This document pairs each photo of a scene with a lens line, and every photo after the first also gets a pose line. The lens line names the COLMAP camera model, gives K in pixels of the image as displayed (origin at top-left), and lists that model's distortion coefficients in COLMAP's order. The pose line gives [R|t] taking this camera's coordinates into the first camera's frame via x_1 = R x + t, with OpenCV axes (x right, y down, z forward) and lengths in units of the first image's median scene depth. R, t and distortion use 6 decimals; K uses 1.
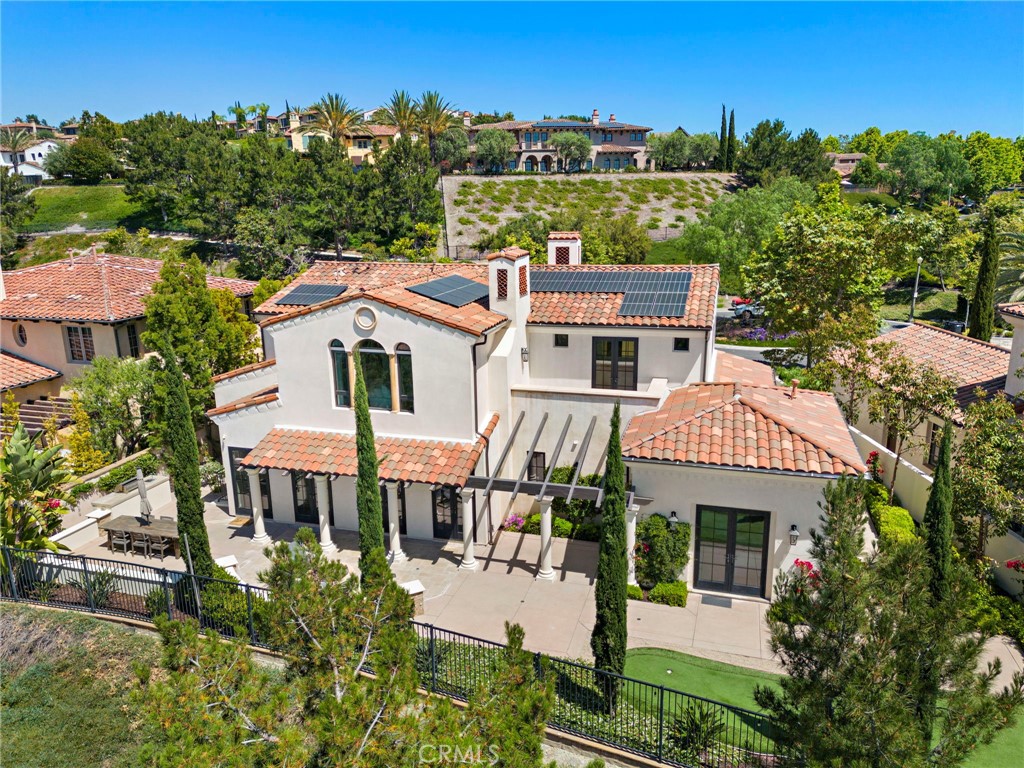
lens RADIAL K [[725.8, 0, 506.9], [0, 725.8, 399.3], [0, 0, 1]] dist [0.081961, -0.084192]
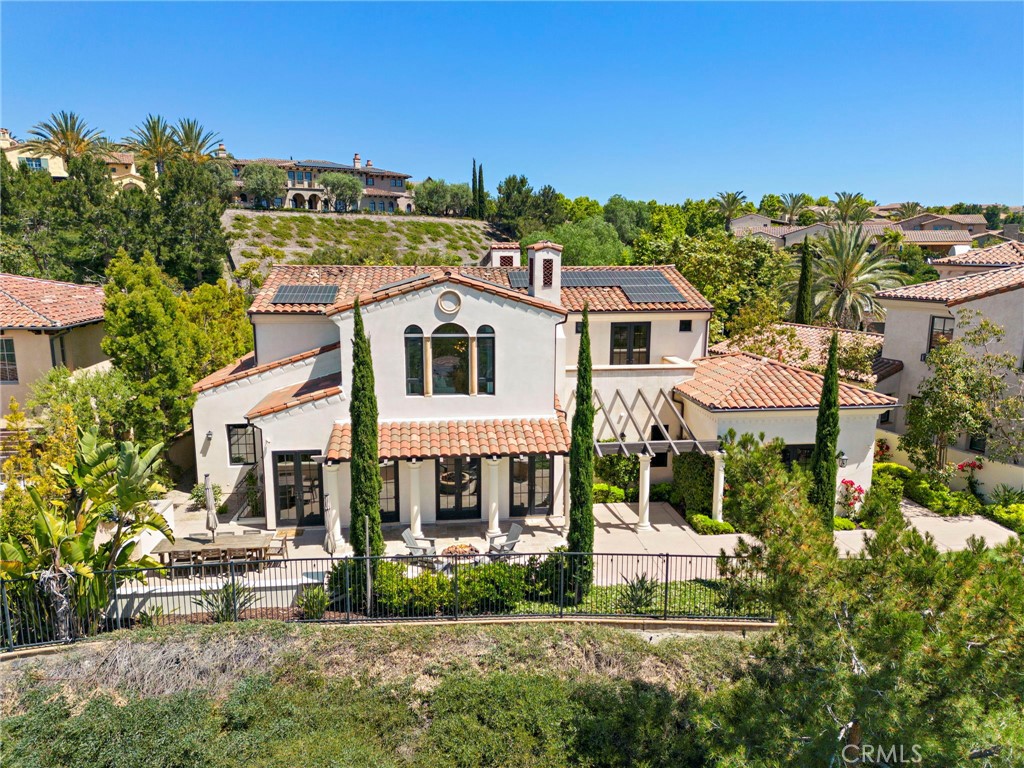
lens RADIAL K [[725.8, 0, 506.9], [0, 725.8, 399.3], [0, 0, 1]] dist [0.081961, -0.084192]
pose [[0.917019, -0.060264, 0.394265, -0.125397], [0.088146, 0.994698, -0.052976, 0.019896], [-0.388982, 0.083333, 0.917469, 0.012659]]
